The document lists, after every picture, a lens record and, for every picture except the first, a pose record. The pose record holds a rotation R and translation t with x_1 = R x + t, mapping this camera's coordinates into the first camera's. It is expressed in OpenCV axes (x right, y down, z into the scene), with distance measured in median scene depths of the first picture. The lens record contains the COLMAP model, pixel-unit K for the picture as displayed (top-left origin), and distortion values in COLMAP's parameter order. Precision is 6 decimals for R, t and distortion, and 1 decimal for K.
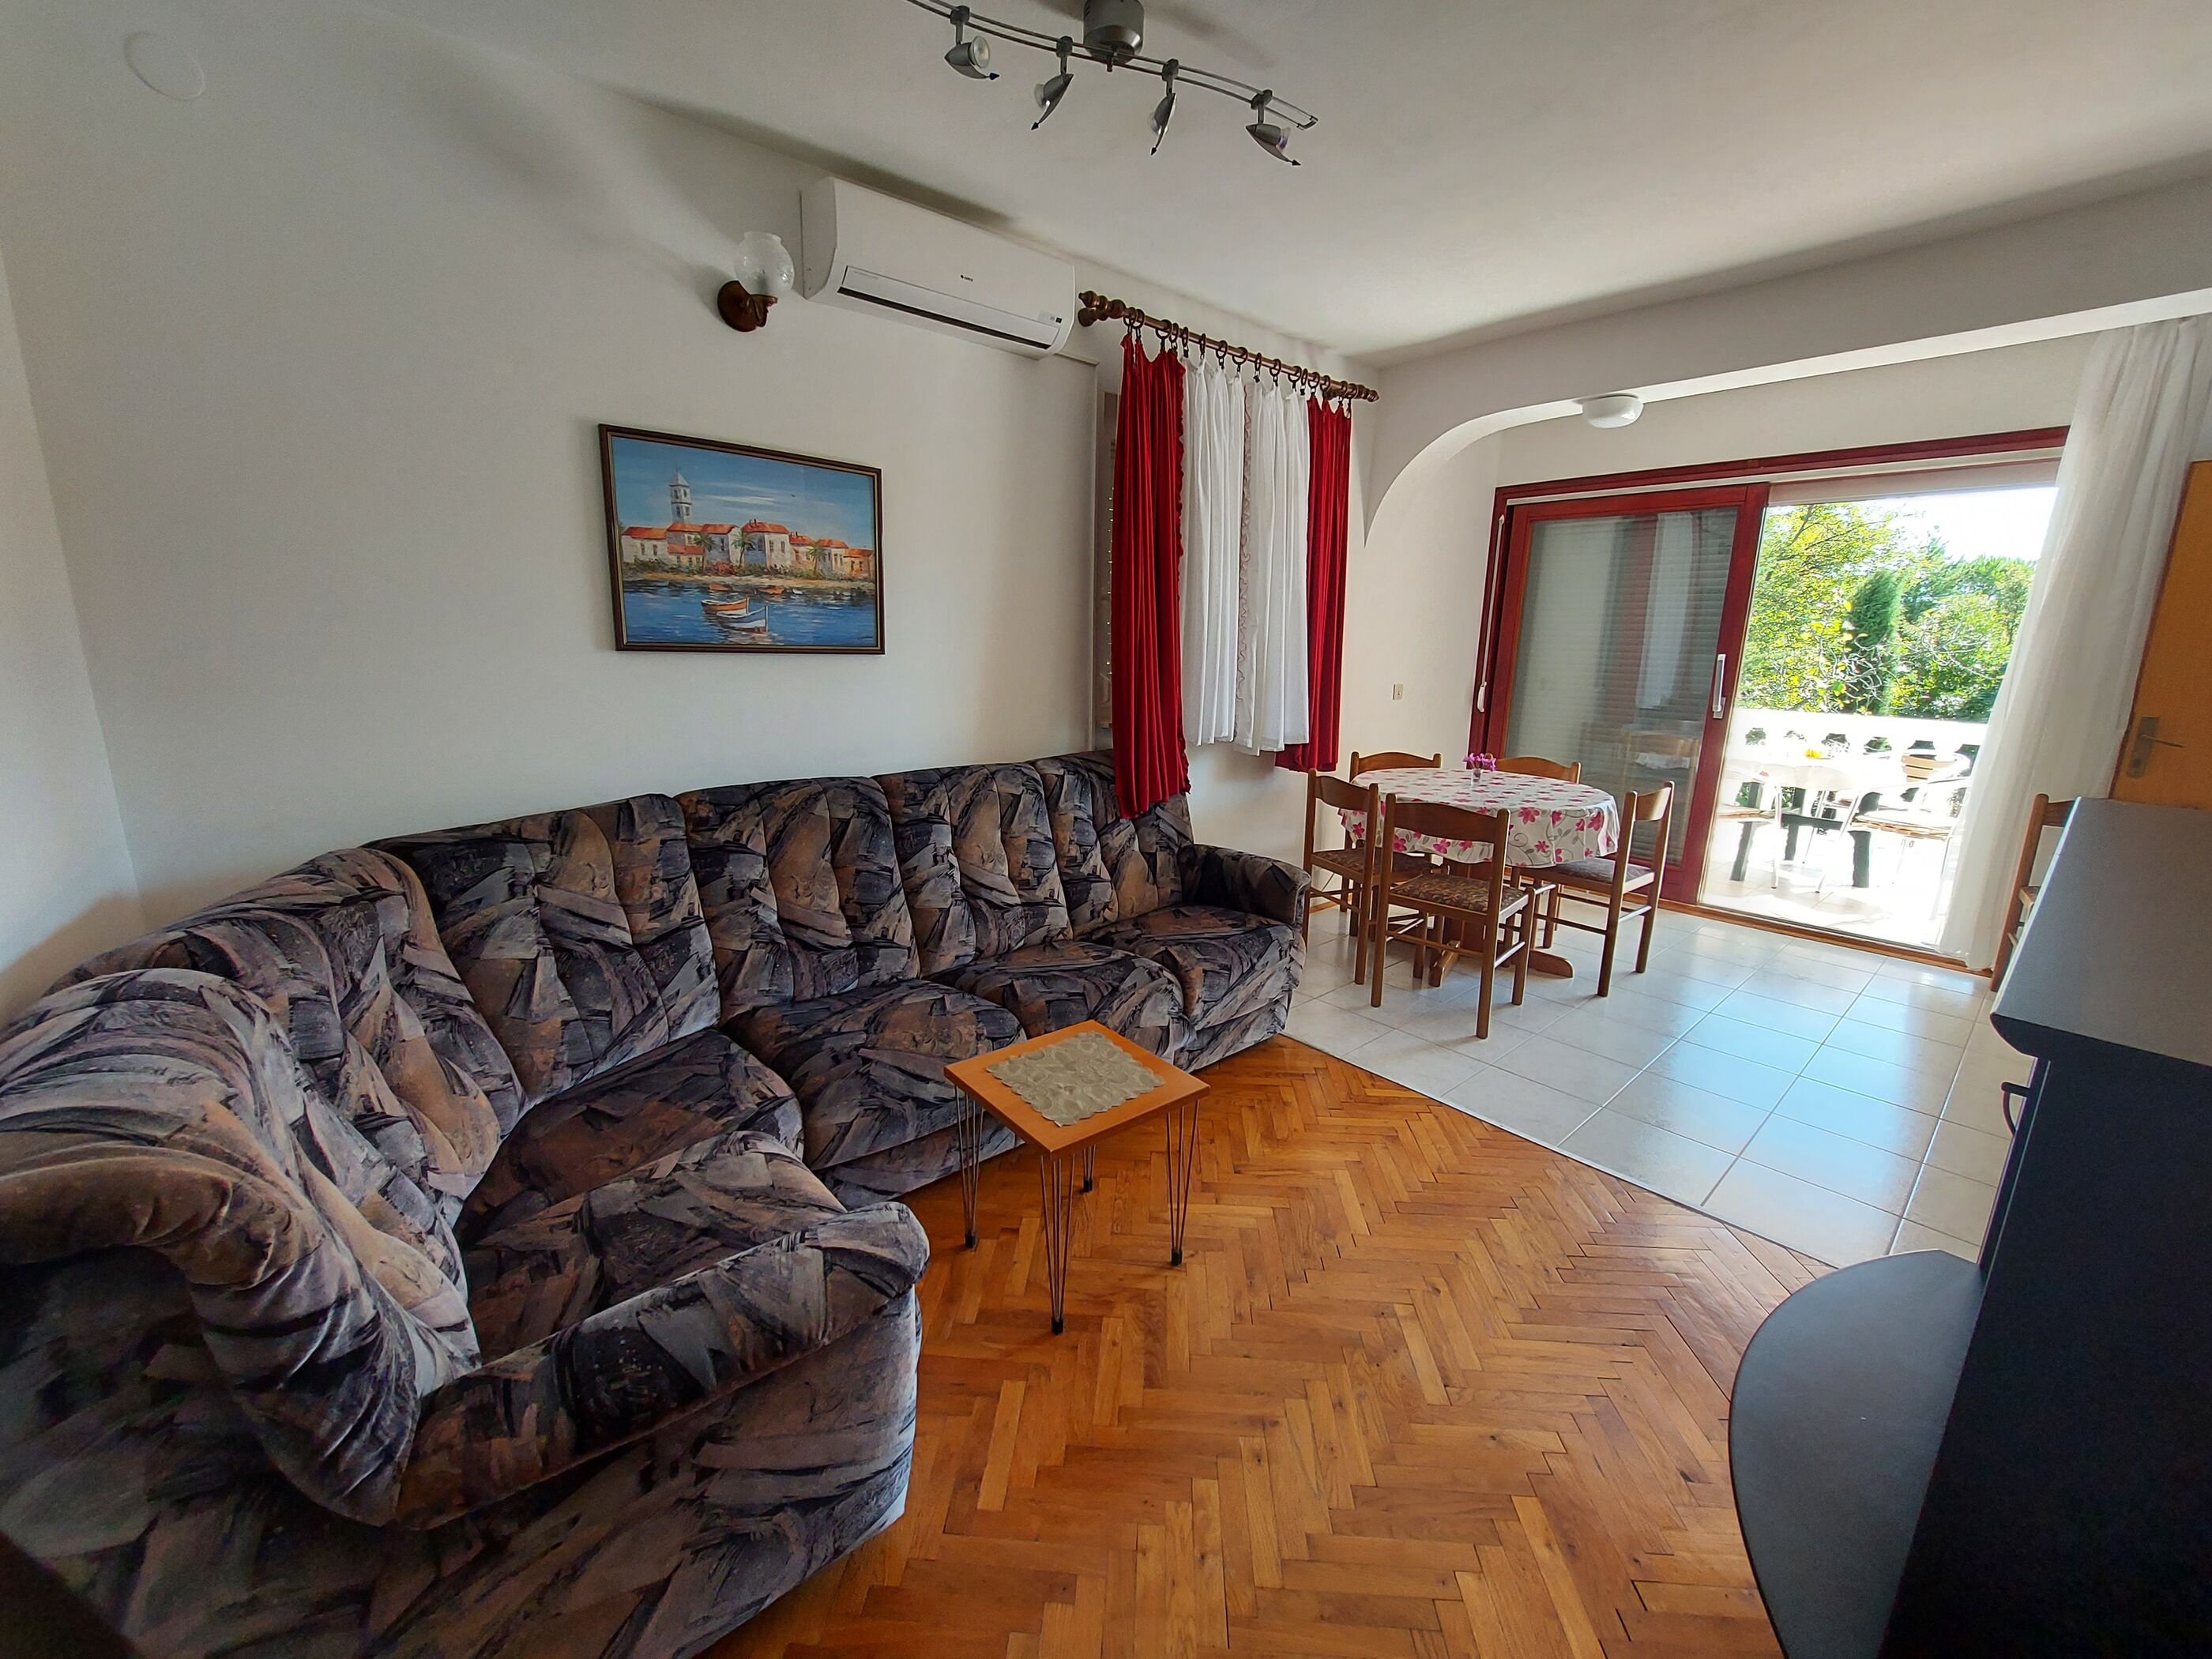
lens RADIAL K [[877.5, 0, 1102.9], [0, 877.5, 818.2], [0, 0, 1]] dist [-0.015782, -0.000250]
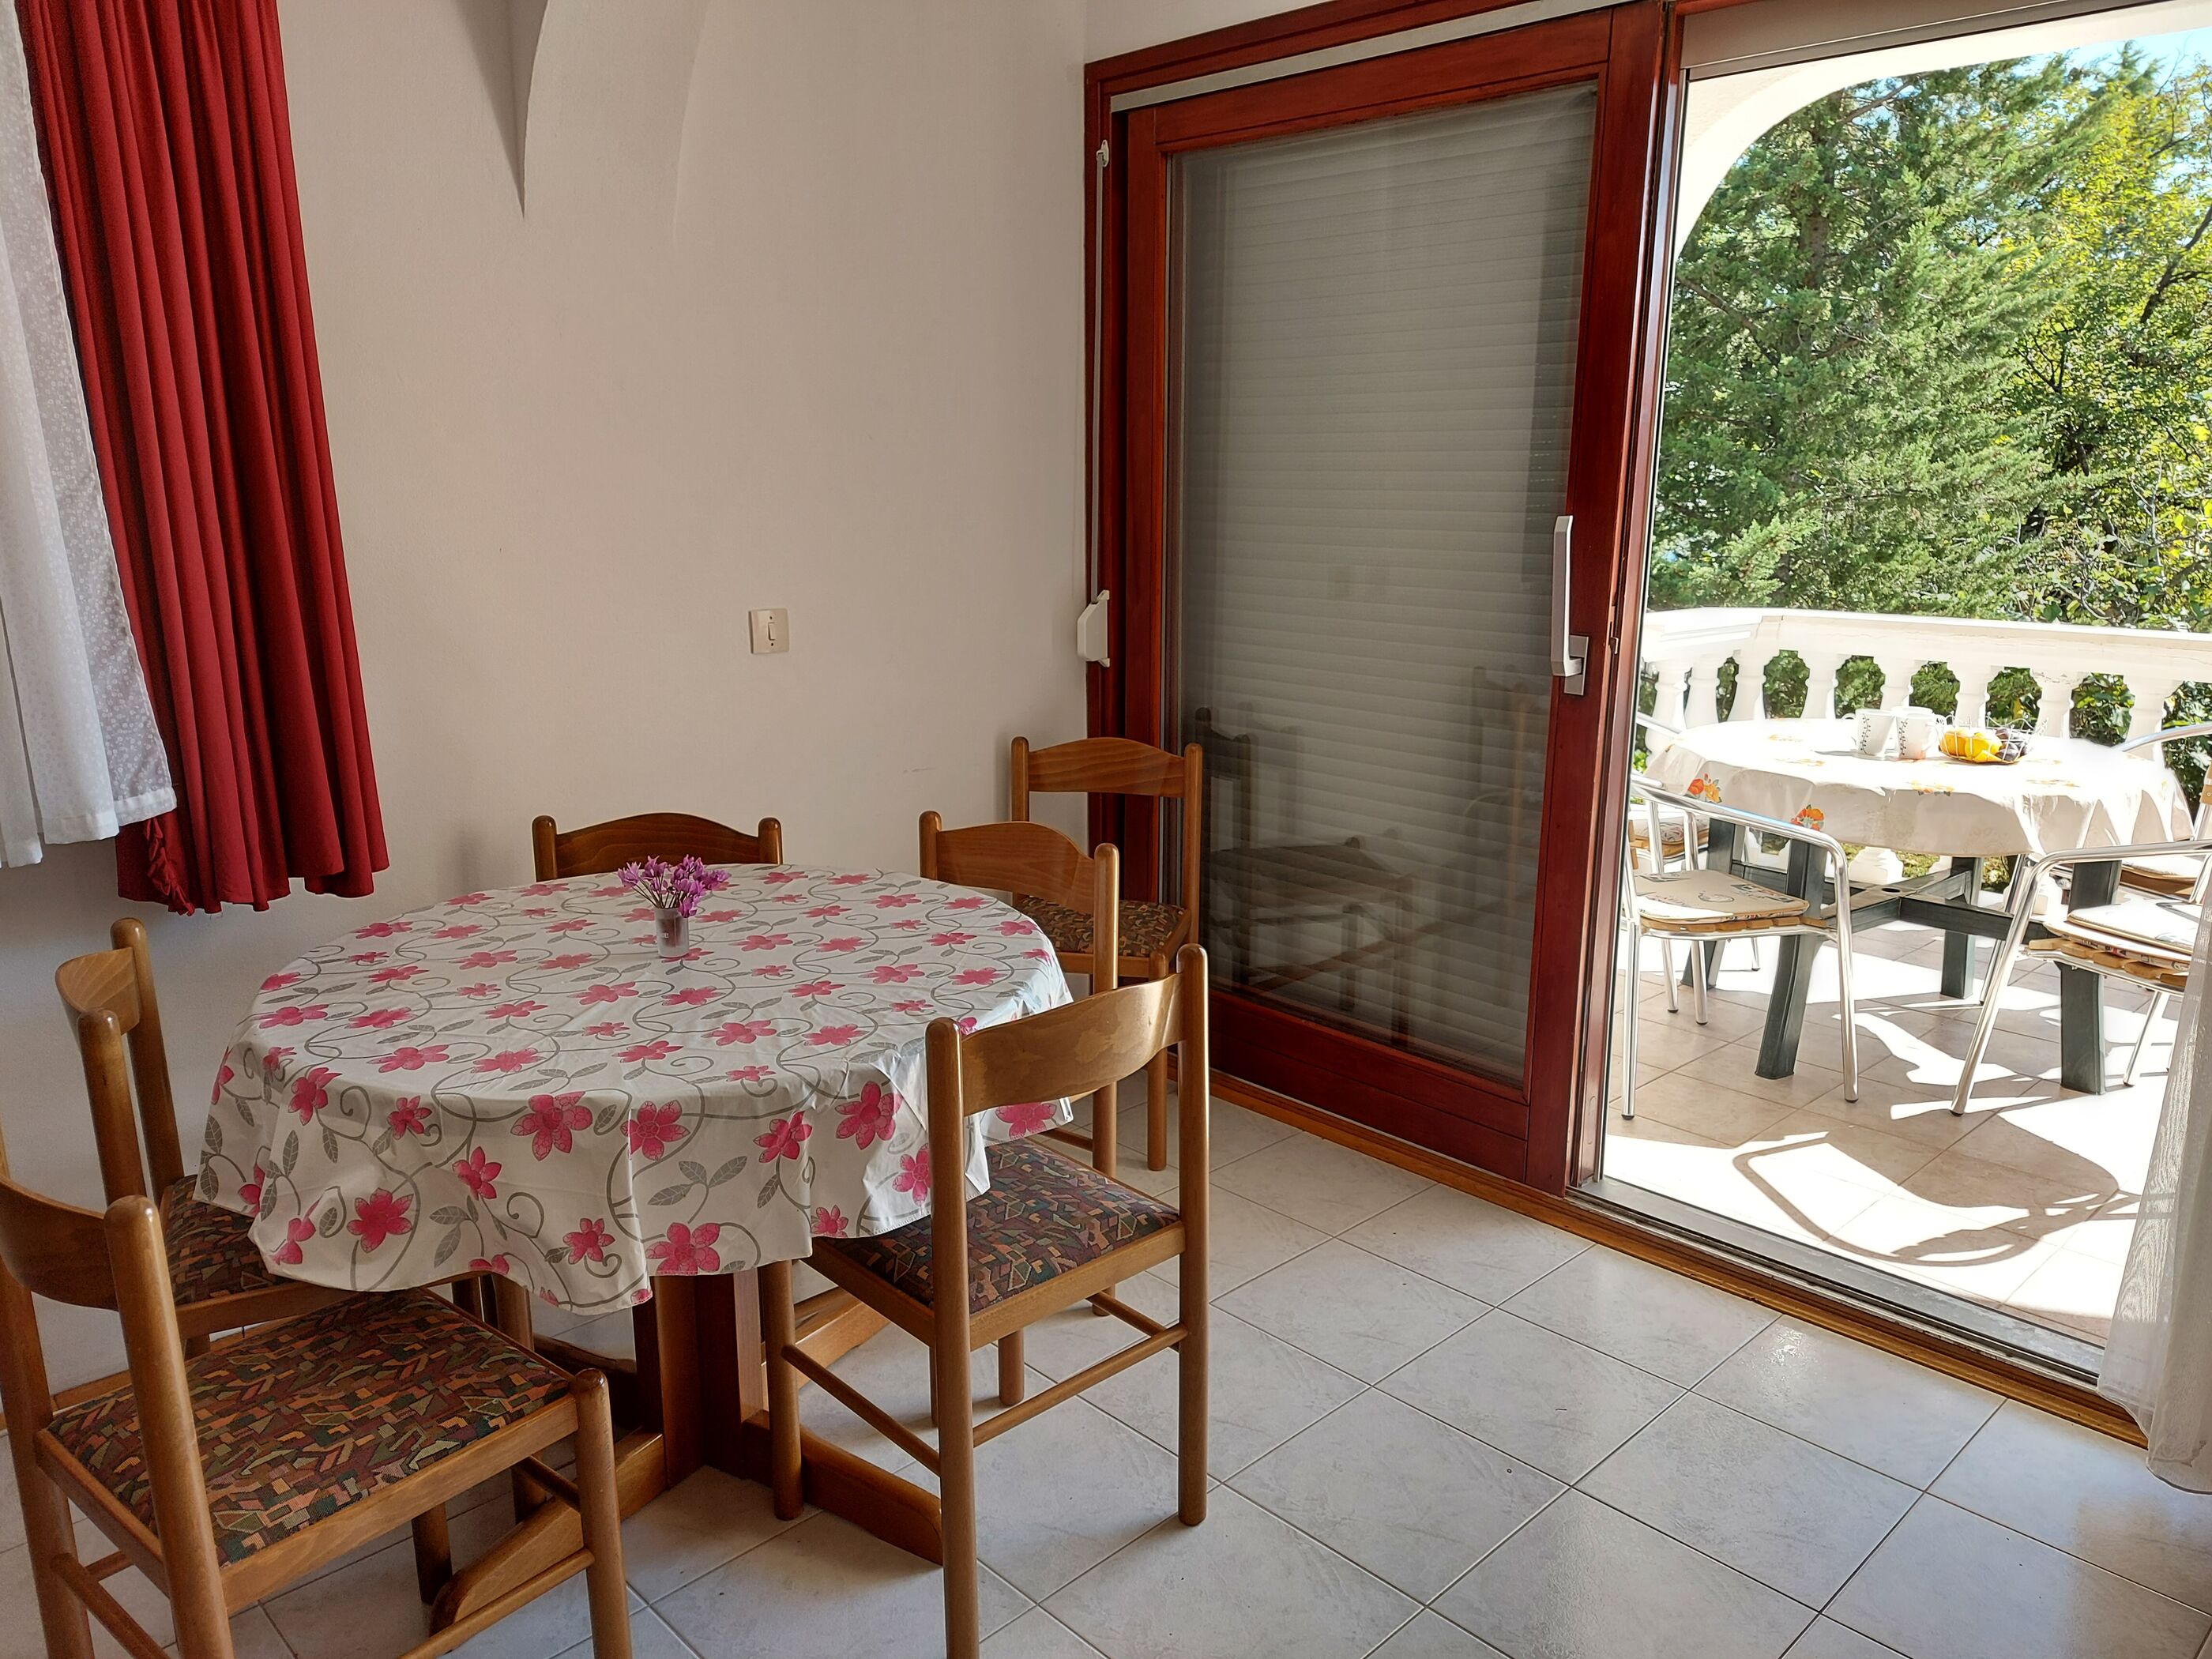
lens RADIAL K [[1586.7, 0, 1115.3], [0, 1586.7, 849.4], [0, 0, 1]] dist [0.026689, -0.002008]
pose [[0.998600, -0.027955, 0.044914, 0.812207], [0.026396, 0.999040, 0.034950, -0.133556], [-0.045848, -0.033716, 0.998379, 0.600044]]
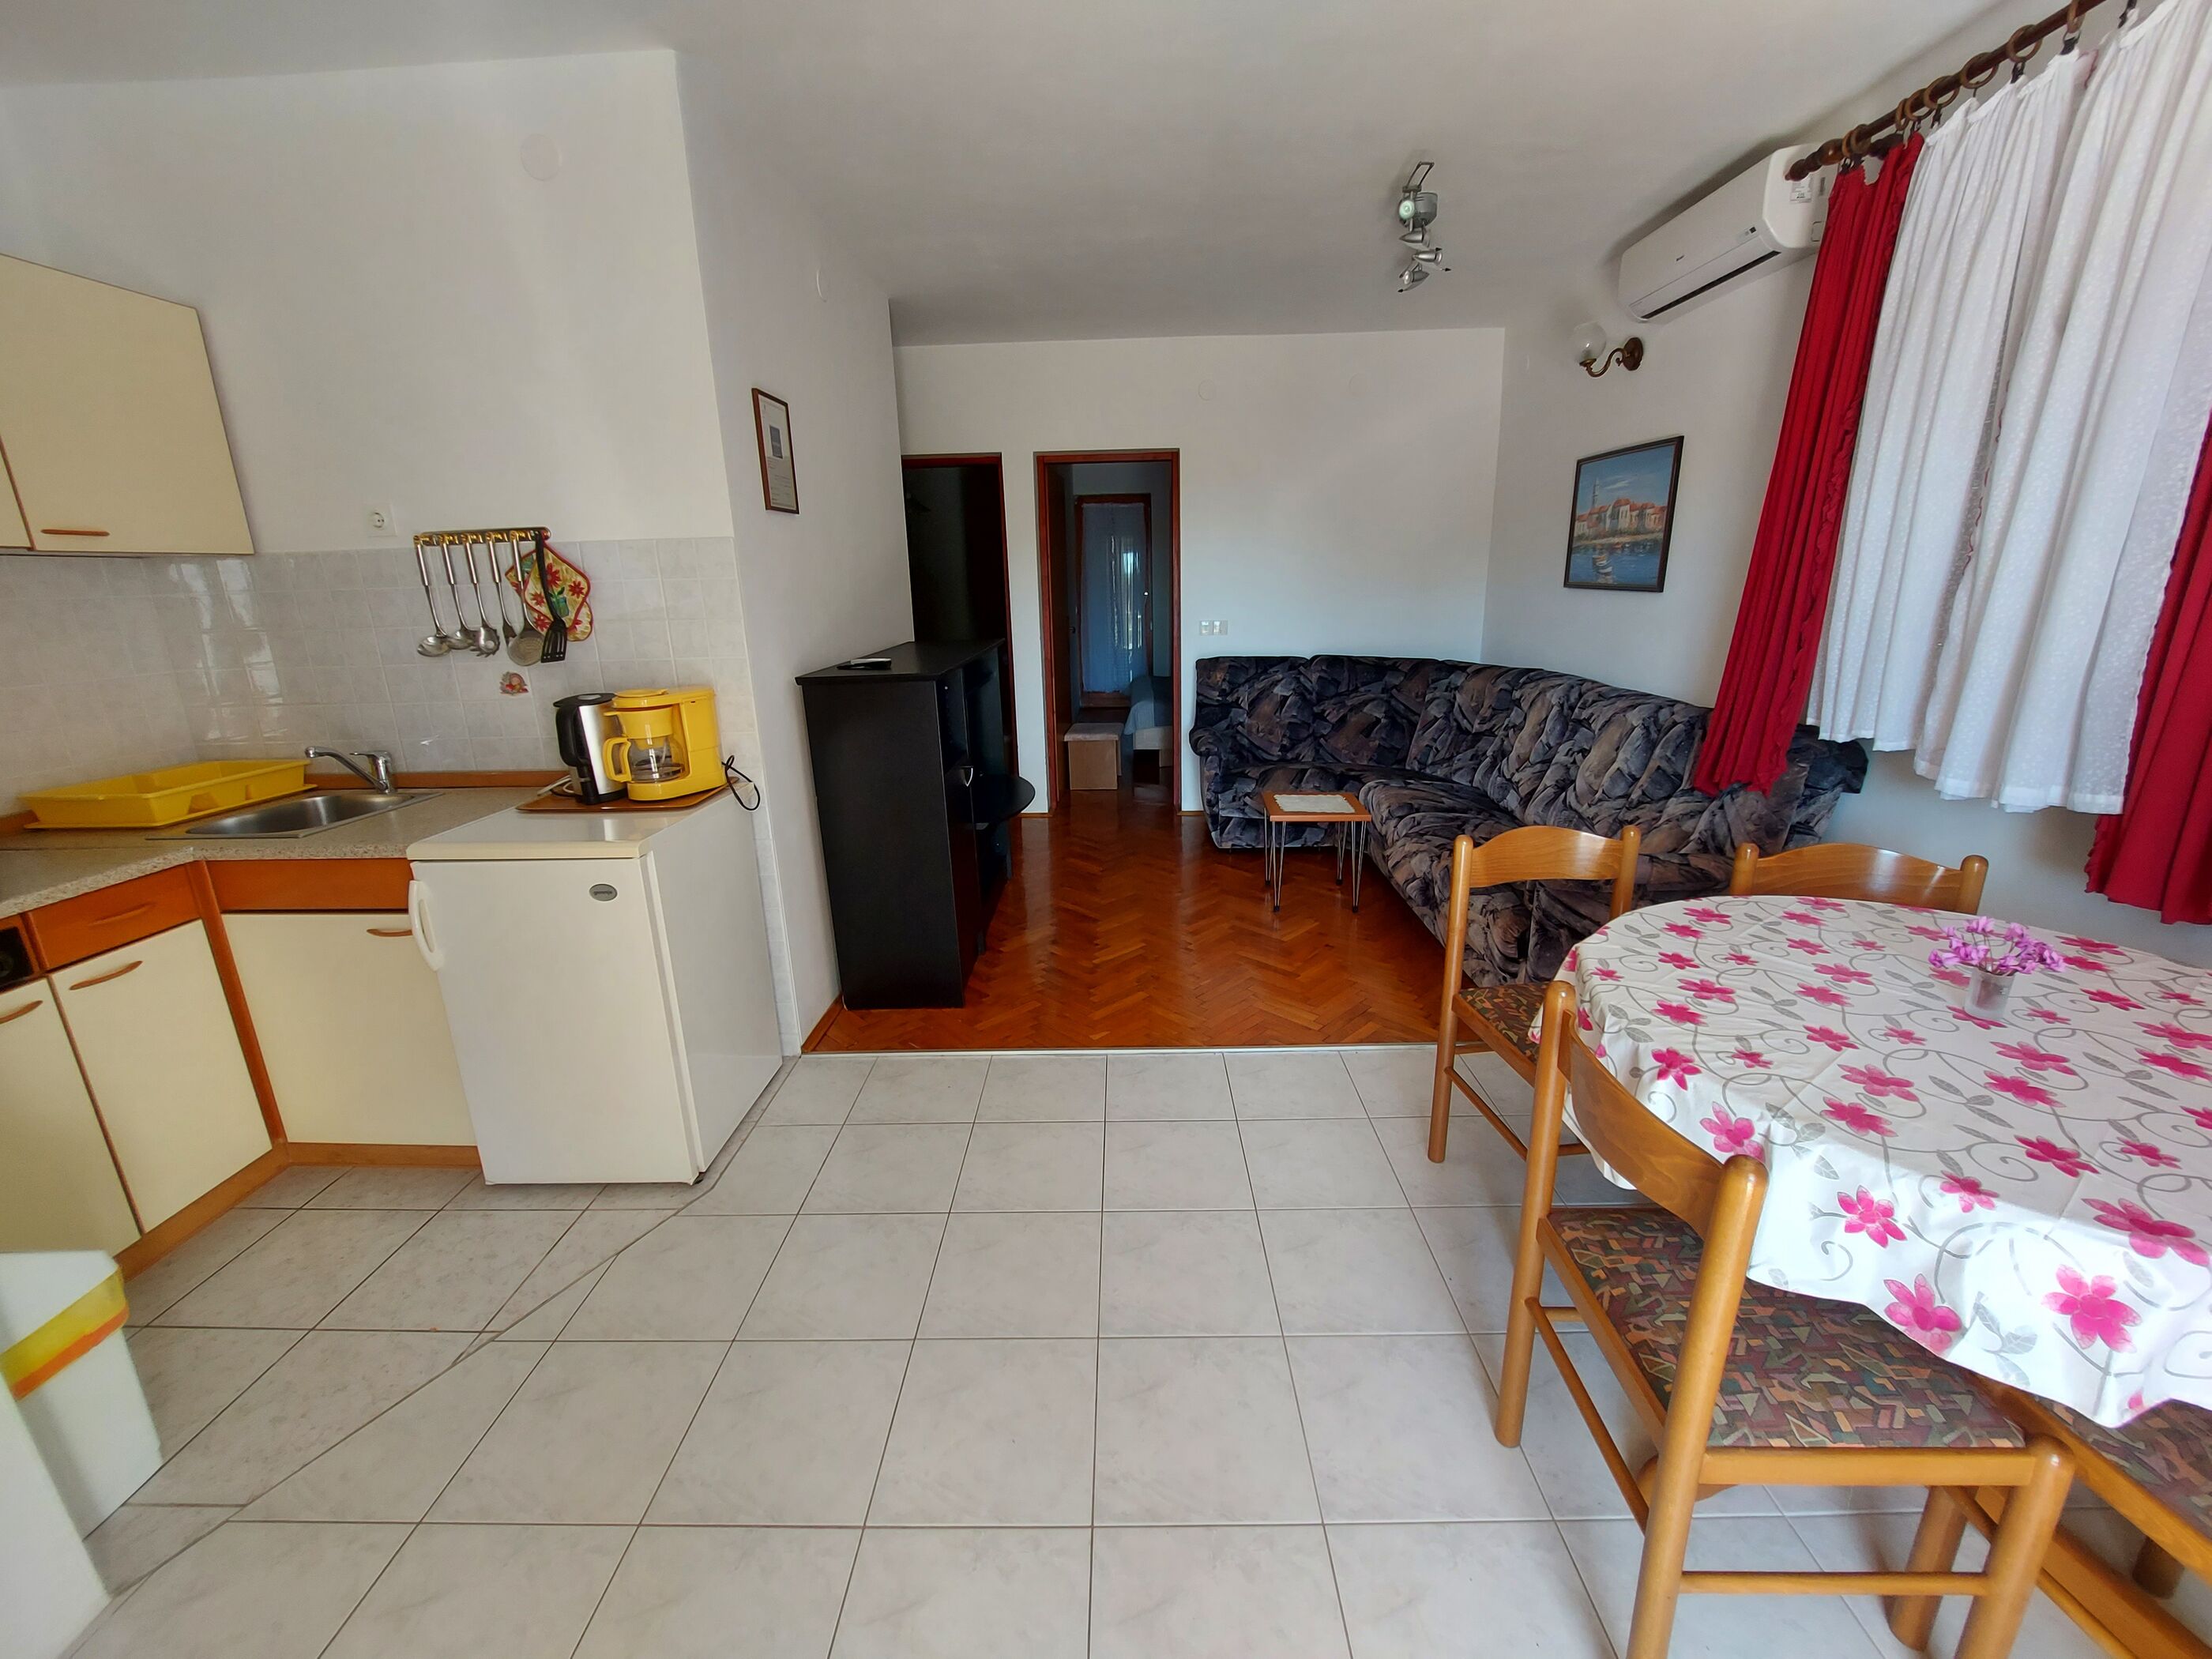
lens RADIAL K [[877.5, 0, 1115.3], [0, 877.5, 830.7], [0, 0, 1]] dist [-0.015782, -0.000250]
pose [[-0.665566, 0.195994, -0.720145, 1.213509], [-0.153714, 0.908219, 0.389244, -0.246655], [0.730338, 0.369764, -0.574352, 1.295441]]
